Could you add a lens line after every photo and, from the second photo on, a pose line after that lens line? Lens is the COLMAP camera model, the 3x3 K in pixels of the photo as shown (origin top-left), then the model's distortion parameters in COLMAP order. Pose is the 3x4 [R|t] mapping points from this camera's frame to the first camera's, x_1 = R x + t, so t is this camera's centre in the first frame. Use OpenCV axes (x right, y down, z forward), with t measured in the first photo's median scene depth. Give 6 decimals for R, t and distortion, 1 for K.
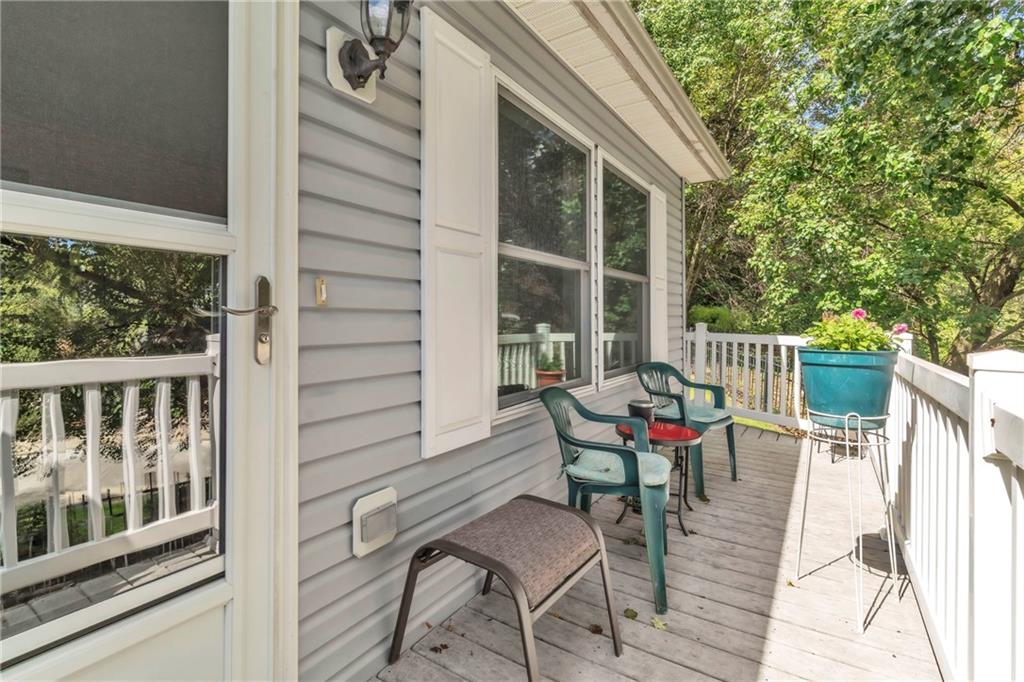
lens RADIAL K [[484.3, 0, 508.3], [0, 484.3, 339.0], [0, 0, 1]] dist [0.001049, 0.000497]
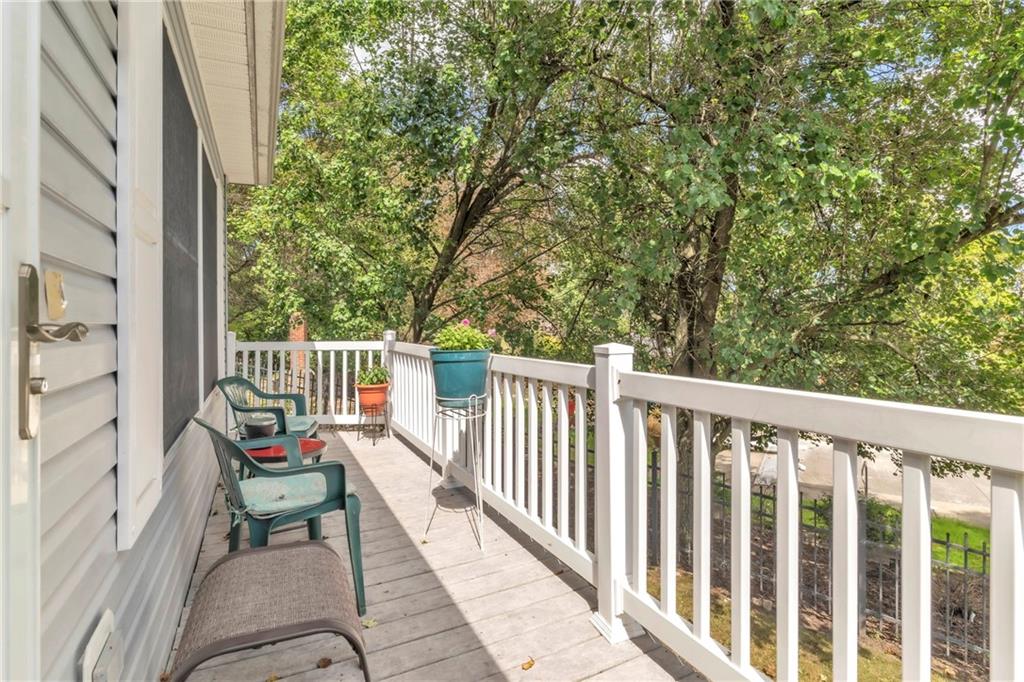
lens RADIAL K [[484.3, 0, 508.3], [0, 484.3, 339.0], [0, 0, 1]] dist [0.001049, 0.000497]
pose [[0.525929, -0.038286, 0.849666, -0.331195], [0.049743, 0.998661, 0.014210, -0.017041], [-0.849073, 0.034792, 0.527129, 0.151219]]
